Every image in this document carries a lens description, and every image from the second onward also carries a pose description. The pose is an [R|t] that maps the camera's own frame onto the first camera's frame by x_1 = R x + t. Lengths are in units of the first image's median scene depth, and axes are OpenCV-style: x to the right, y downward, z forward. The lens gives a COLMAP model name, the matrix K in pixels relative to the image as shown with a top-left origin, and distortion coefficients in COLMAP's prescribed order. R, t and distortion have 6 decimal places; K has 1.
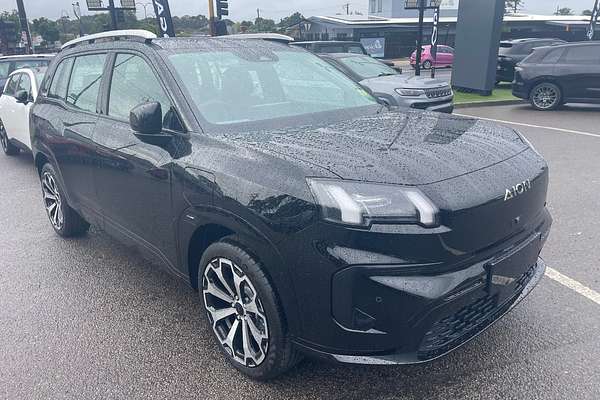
lens RADIAL K [[450.1, 0, 301.4], [0, 450.1, 200.6], [0, 0, 1]] dist [0.055634, -0.069630]
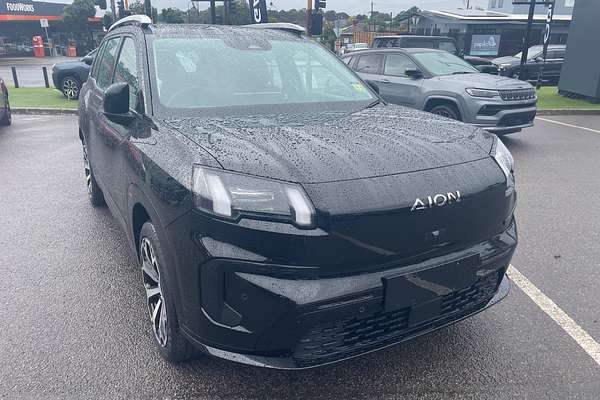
lens RADIAL K [[450.1, 0, 295.7], [0, 450.1, 198.3], [0, 0, 1]] dist [0.055634, -0.069630]
pose [[0.974431, 0.104121, -0.199107, 0.368289], [-0.102392, 0.994563, 0.018989, -0.016522], [0.200002, 0.001884, 0.979794, 0.062140]]
